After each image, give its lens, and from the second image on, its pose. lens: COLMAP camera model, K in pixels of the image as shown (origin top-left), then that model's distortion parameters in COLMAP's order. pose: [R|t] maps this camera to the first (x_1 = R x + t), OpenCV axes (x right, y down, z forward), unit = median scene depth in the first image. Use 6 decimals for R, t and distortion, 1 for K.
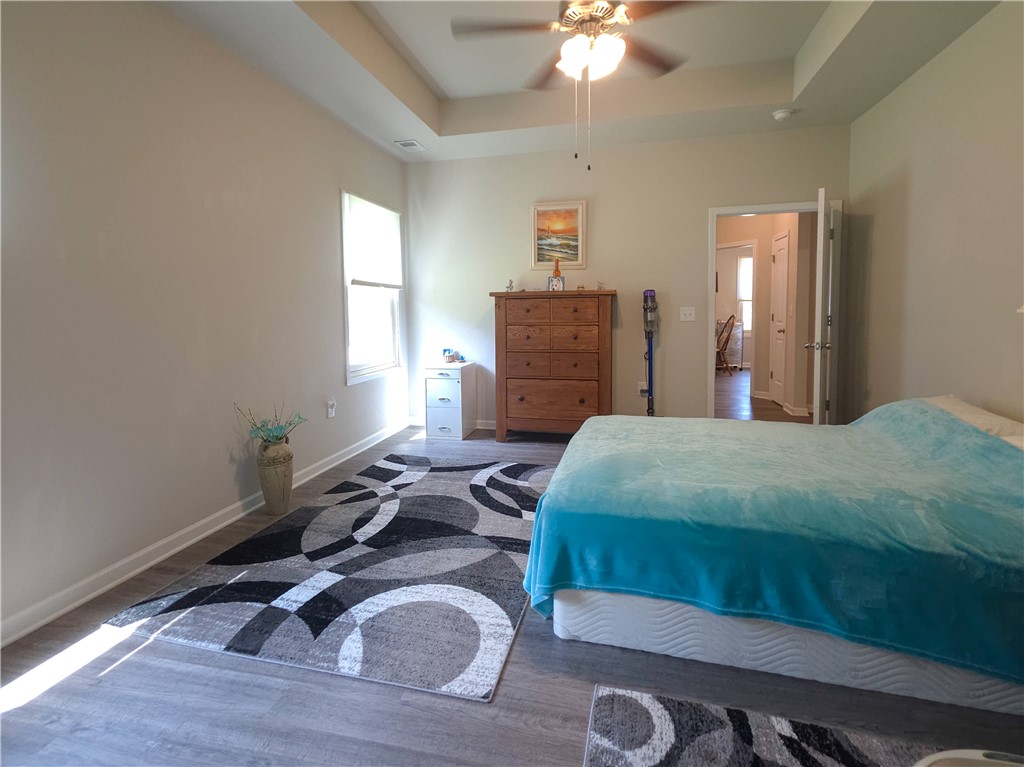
lens RADIAL K [[465.9, 0, 515.0], [0, 465.9, 384.7], [0, 0, 1]] dist [0.029234, 0.000145]
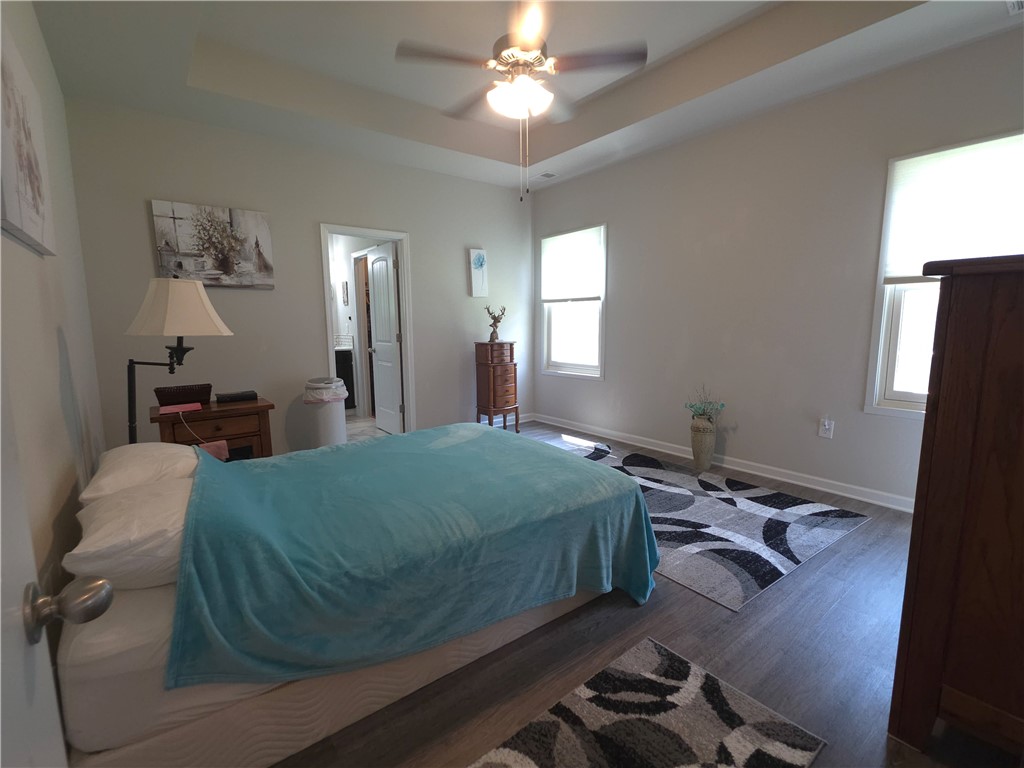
lens RADIAL K [[465.9, 0, 512.3], [0, 465.9, 386.3], [0, 0, 1]] dist [0.029234, 0.000145]
pose [[-0.642796, 0.111988, -0.757808, 0.855747], [-0.105688, 0.966831, 0.232525, -0.218748], [0.758712, 0.229557, -0.609639, 1.346001]]
